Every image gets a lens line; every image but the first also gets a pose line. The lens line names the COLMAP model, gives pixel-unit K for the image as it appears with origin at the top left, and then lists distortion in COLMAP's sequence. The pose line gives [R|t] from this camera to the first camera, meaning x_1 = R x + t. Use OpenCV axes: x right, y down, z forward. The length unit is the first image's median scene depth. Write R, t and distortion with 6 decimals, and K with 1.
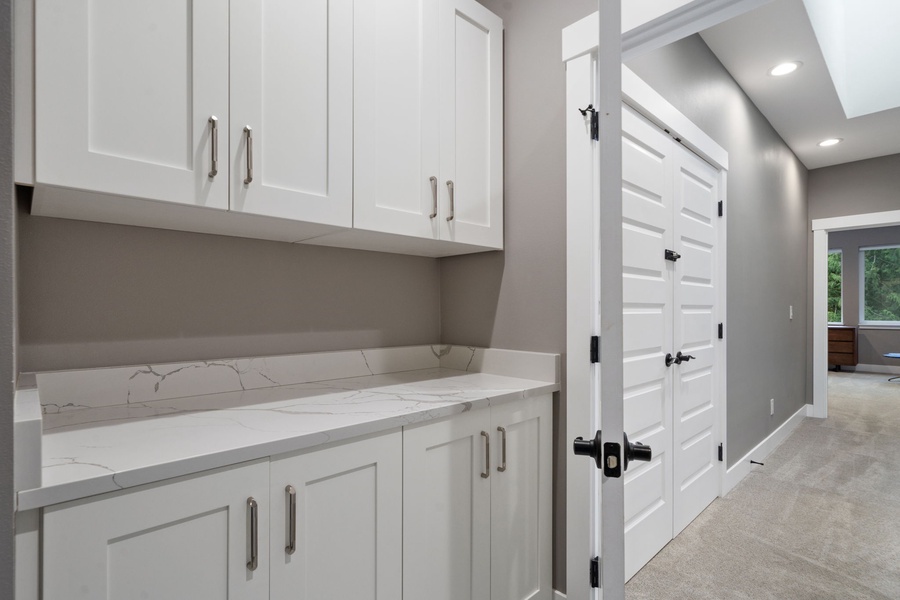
lens RADIAL K [[434.8, 0, 447.2], [0, 434.8, 307.1], [0, 0, 1]] dist [0.000341, 0.000448]
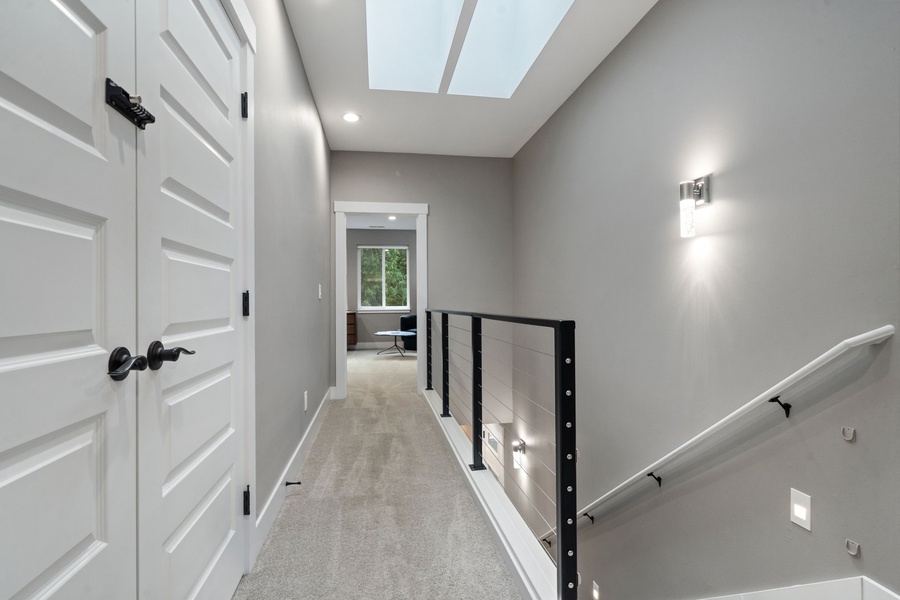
lens RADIAL K [[434.8, 0, 447.2], [0, 434.8, 307.1], [0, 0, 1]] dist [0.000341, 0.000448]
pose [[0.552133, -0.010046, 0.833696, 0.240974], [-0.001379, 0.999915, 0.012962, 0.045235], [-0.833755, -0.008307, 0.552072, 0.373546]]
